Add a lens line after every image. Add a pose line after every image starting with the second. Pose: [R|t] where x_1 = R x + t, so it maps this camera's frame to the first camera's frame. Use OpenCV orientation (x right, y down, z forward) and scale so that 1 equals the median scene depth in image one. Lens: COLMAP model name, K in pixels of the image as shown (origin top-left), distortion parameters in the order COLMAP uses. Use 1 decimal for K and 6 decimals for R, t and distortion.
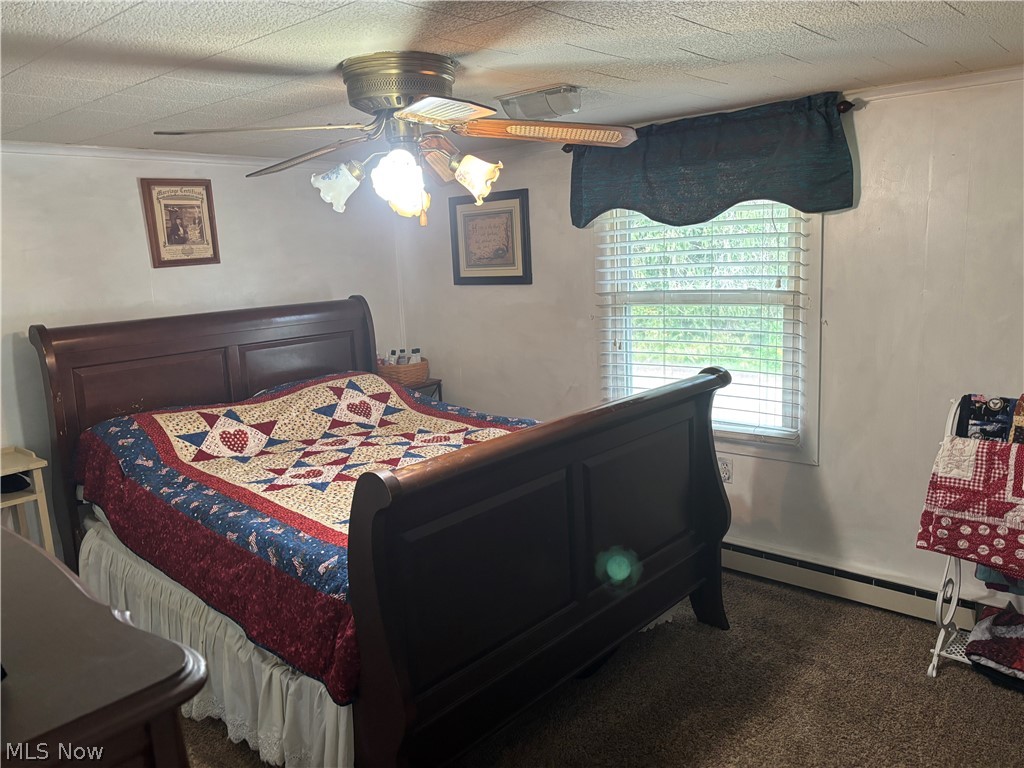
lens RADIAL K [[772.5, 0, 514.0], [0, 772.5, 385.1], [0, 0, 1]] dist [0.025867, -0.001790]
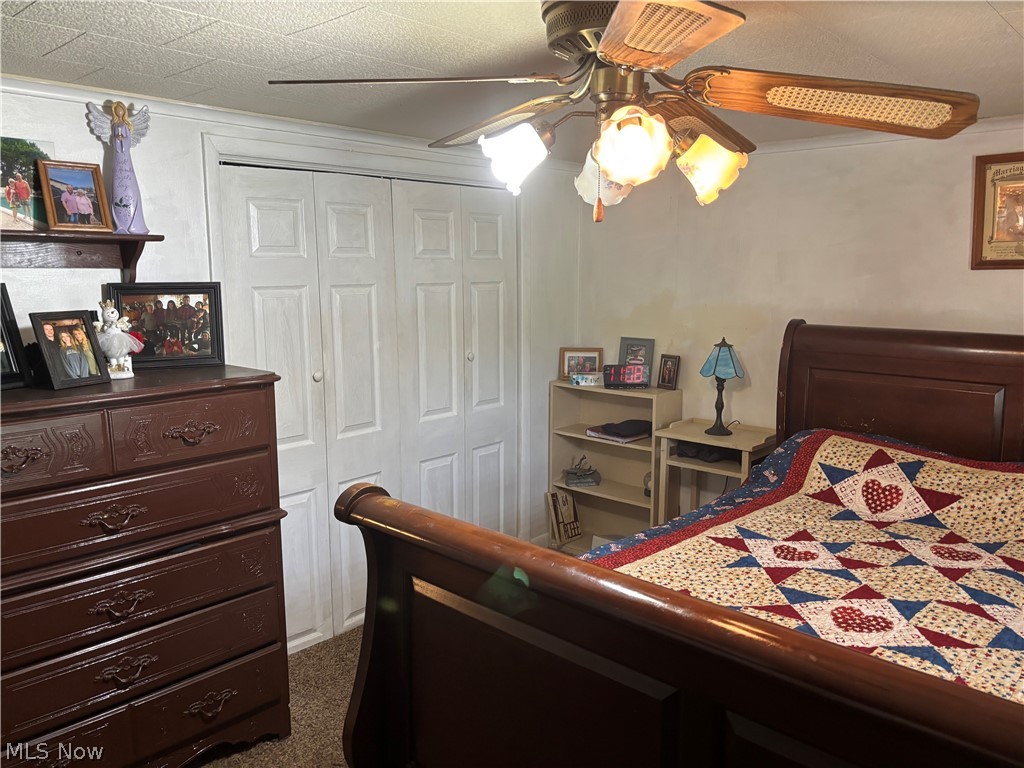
lens RADIAL K [[772.5, 0, 514.5], [0, 772.5, 381.0], [0, 0, 1]] dist [0.025867, -0.001790]
pose [[-0.024435, 0.190838, -0.981317, 0.409683], [-0.182871, 0.964194, 0.192062, -0.128606], [0.982833, 0.184147, 0.011338, 0.656178]]
